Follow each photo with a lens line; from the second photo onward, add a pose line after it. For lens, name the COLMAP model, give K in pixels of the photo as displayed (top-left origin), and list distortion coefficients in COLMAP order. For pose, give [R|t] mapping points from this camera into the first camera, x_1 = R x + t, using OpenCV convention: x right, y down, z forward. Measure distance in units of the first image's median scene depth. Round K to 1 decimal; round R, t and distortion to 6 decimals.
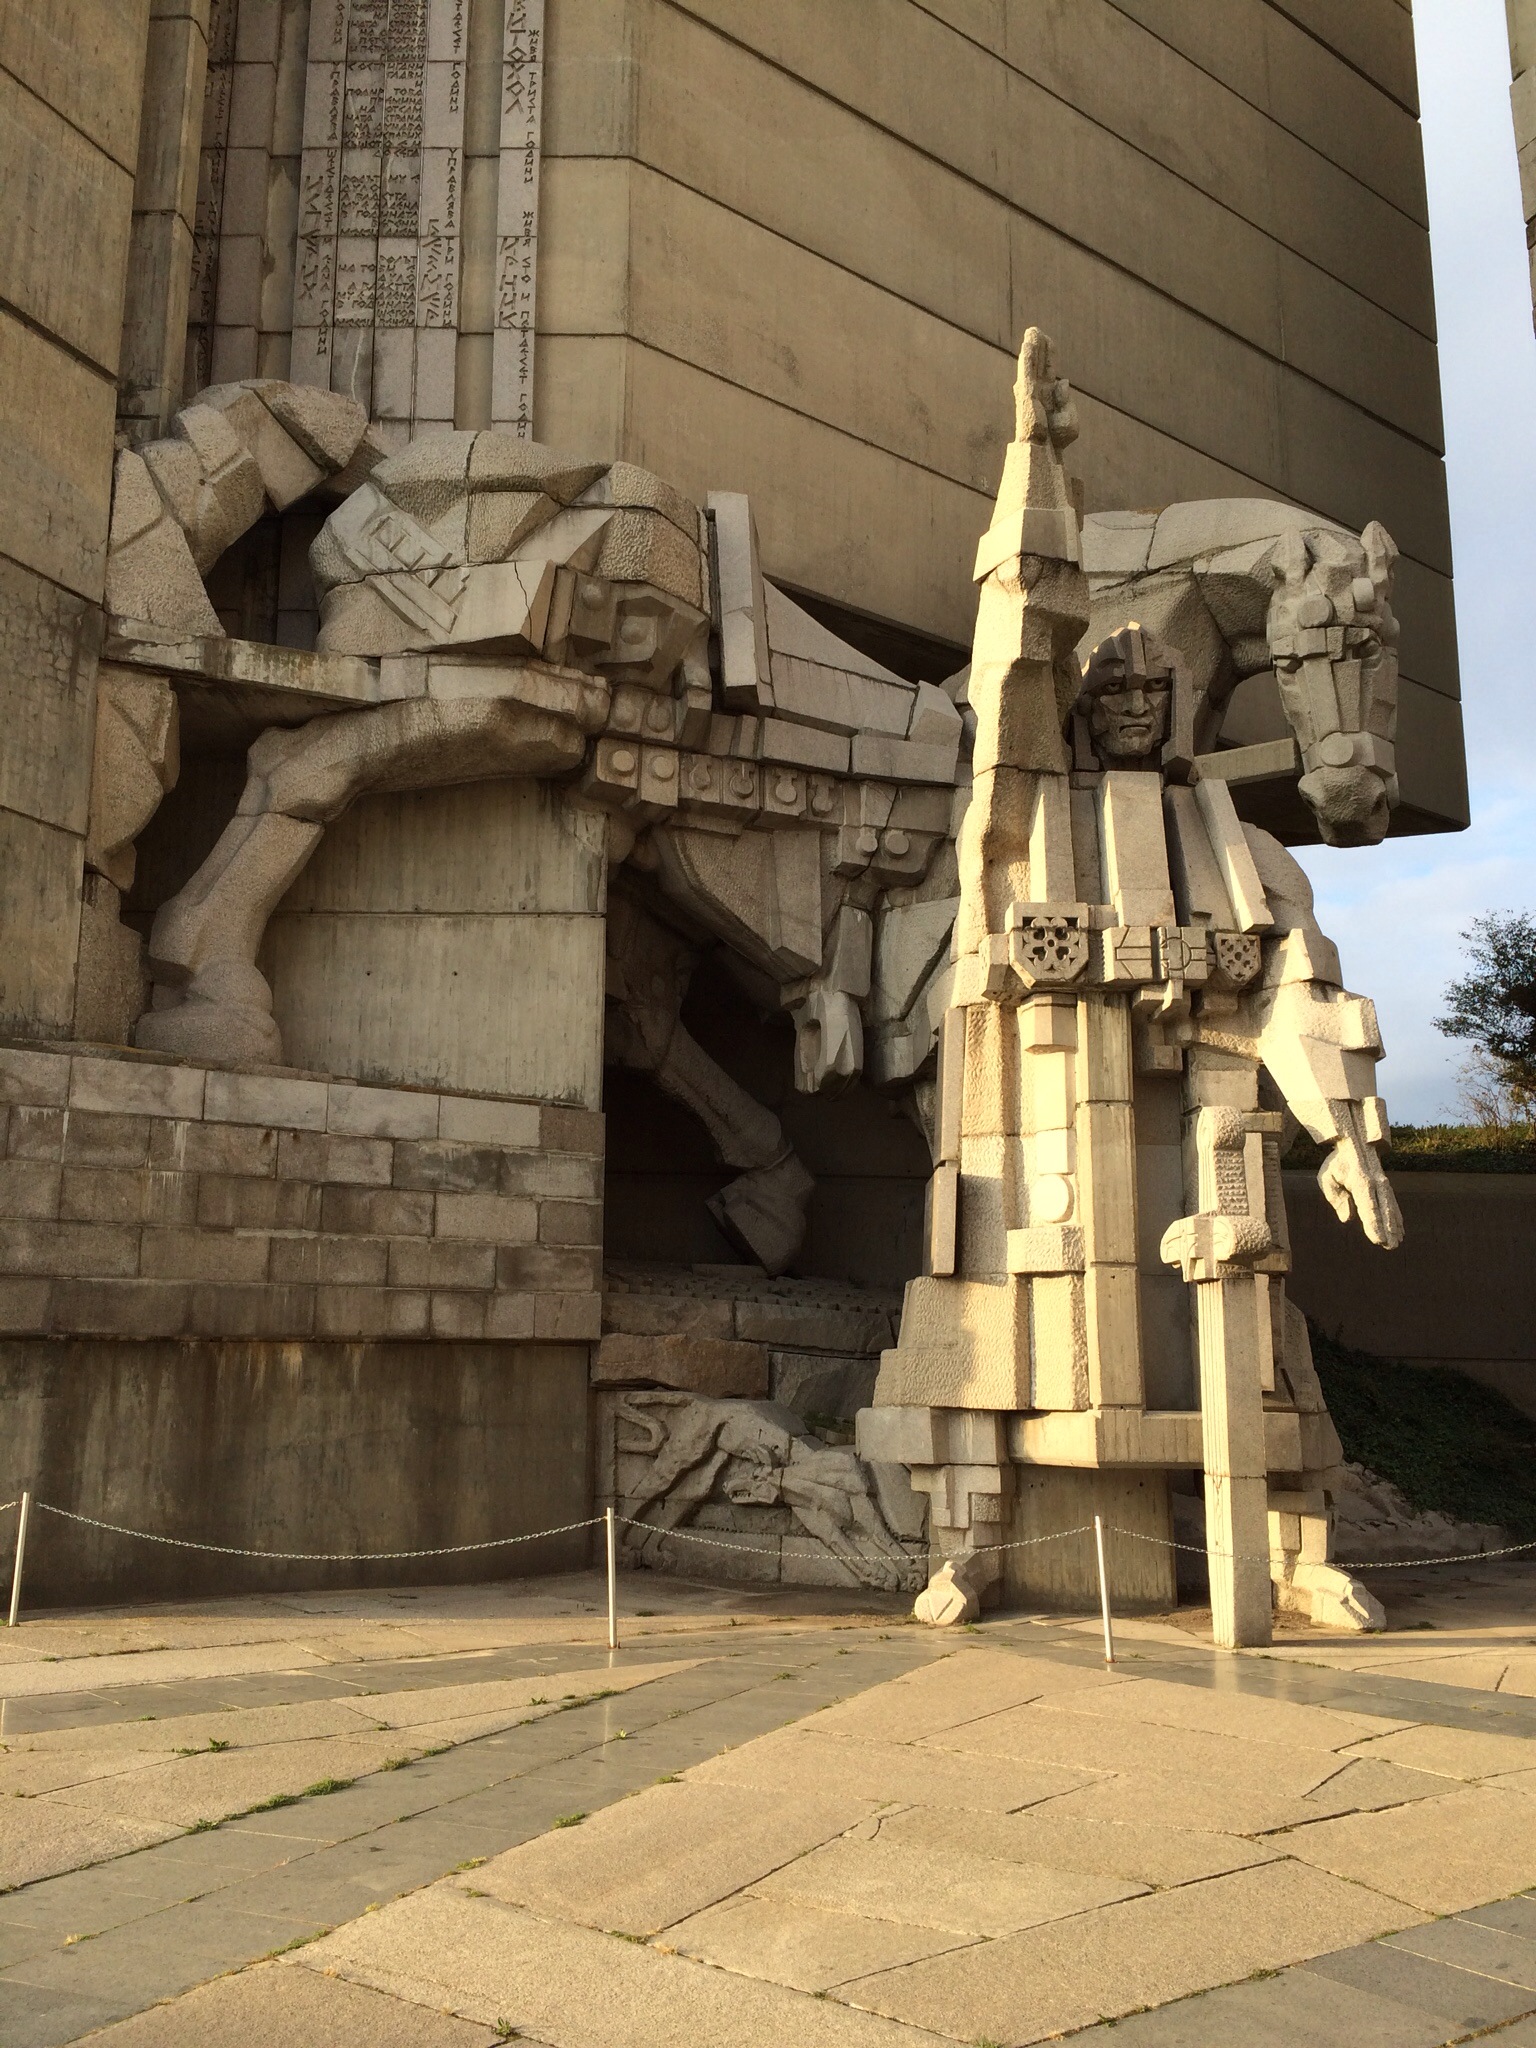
lens RADIAL K [[1742.0, 0, 768.0], [0, 1742.0, 1024.0], [0, 0, 1]] dist [0.085969, -0.119772]
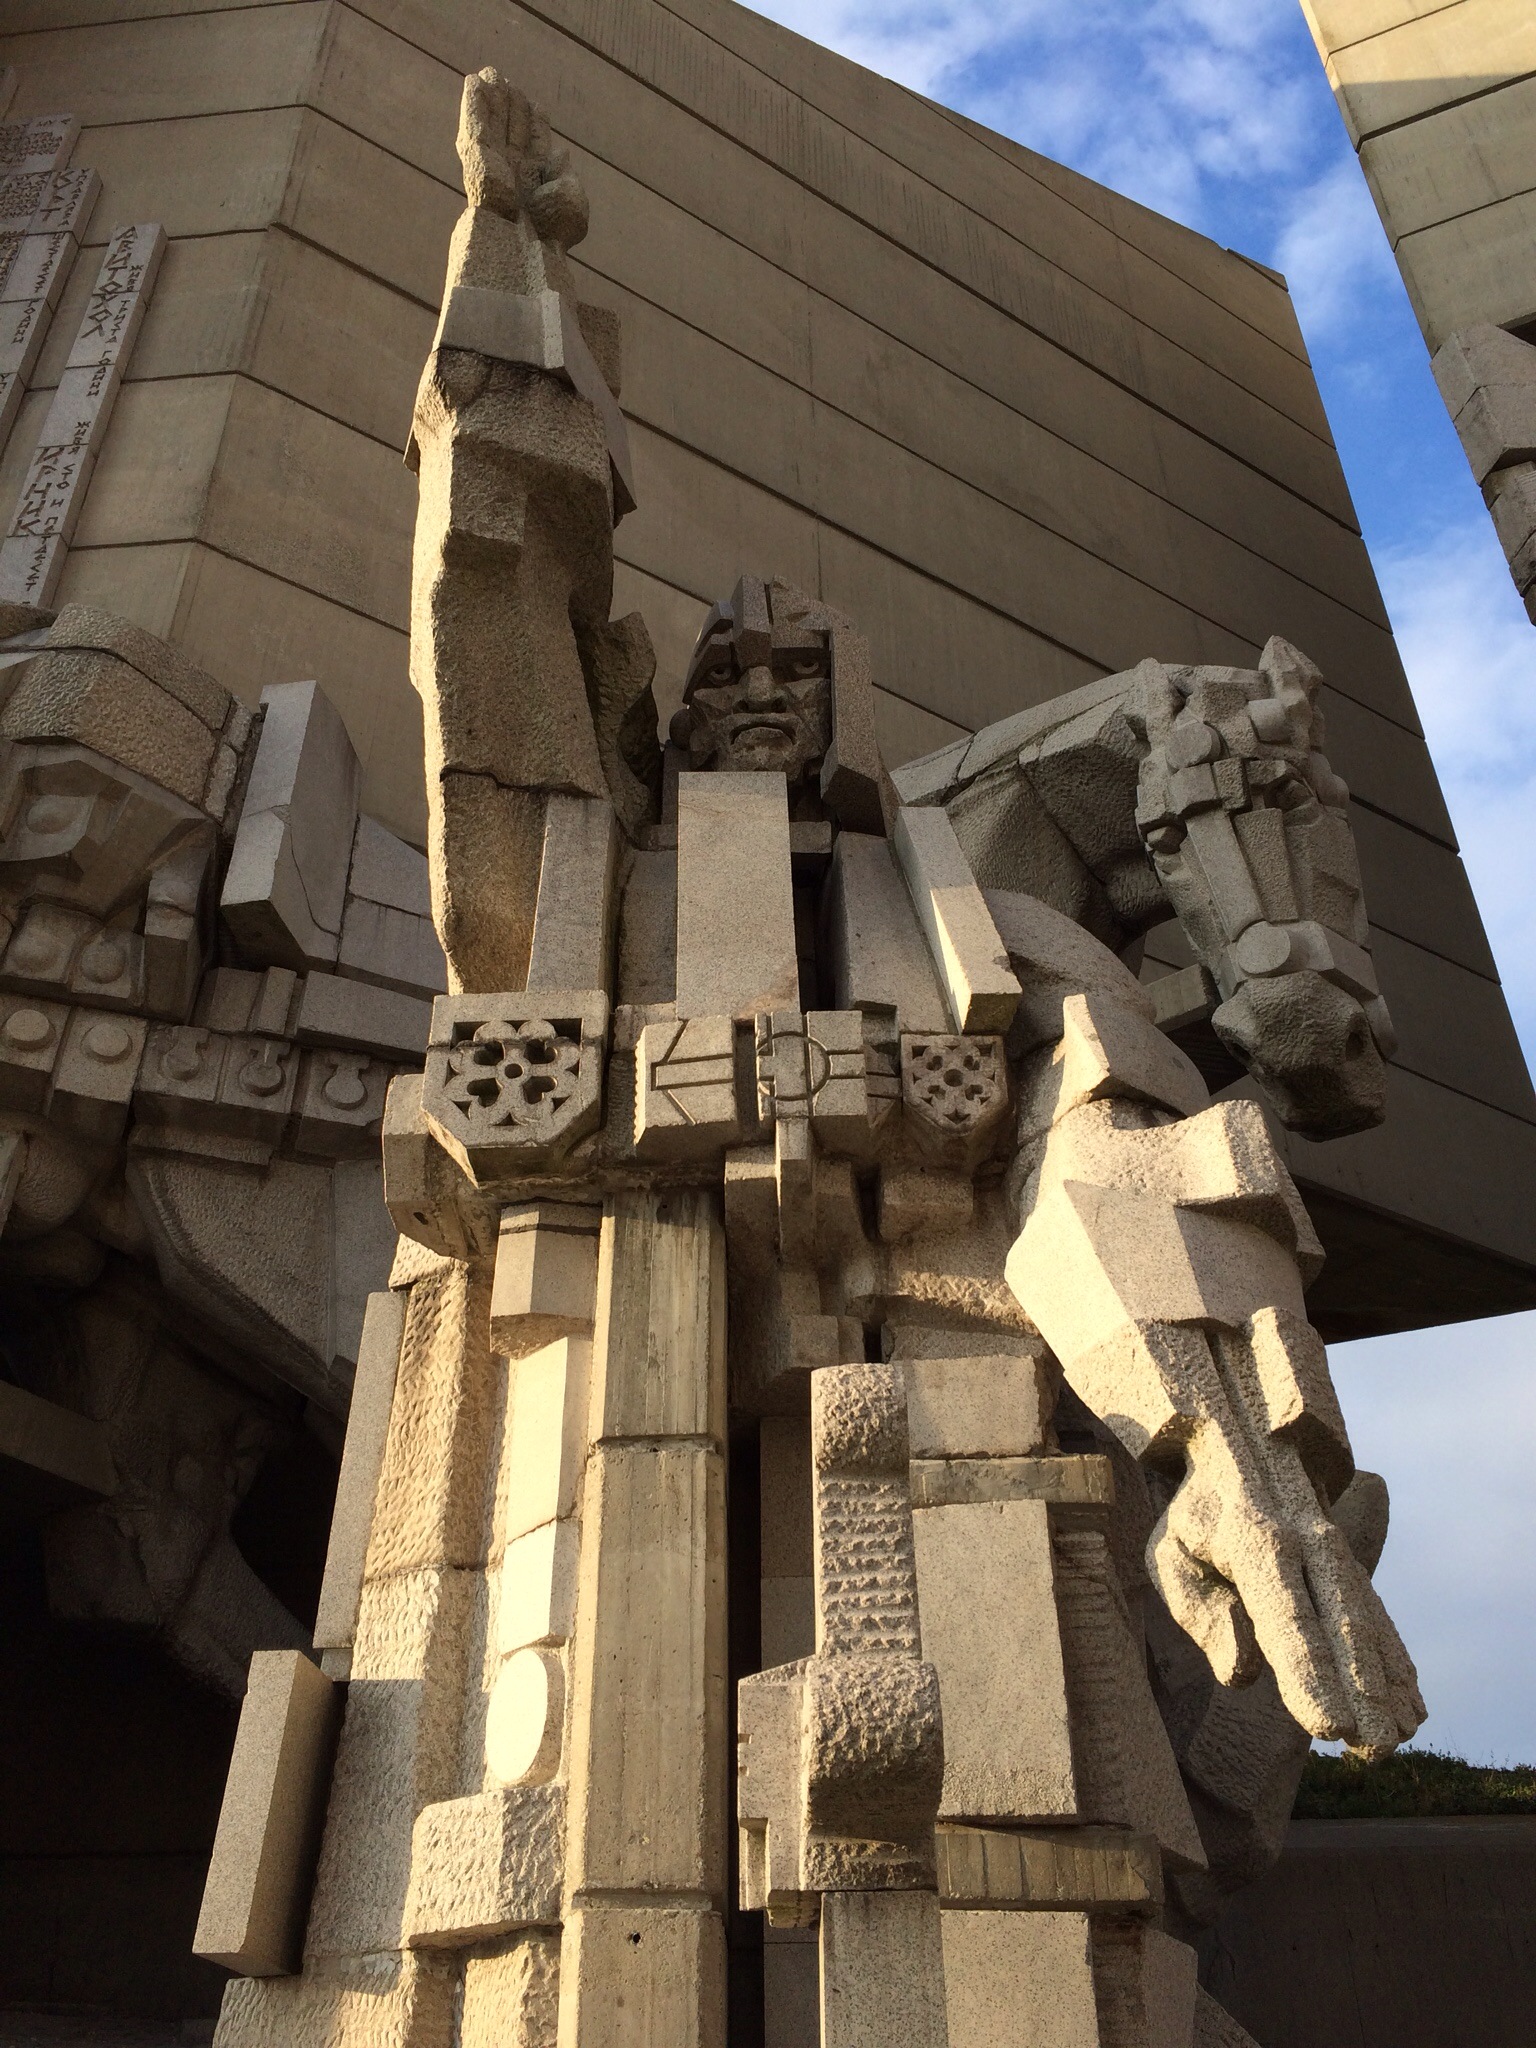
lens RADIAL K [[1742.0, 0, 768.0], [0, 1742.0, 1024.0], [0, 0, 1]] dist [0.085969, -0.119772]
pose [[0.995821, -0.068773, -0.060084, 0.200492], [0.039406, 0.917126, -0.396644, 0.093011], [0.082383, 0.392619, 0.916004, 0.482667]]
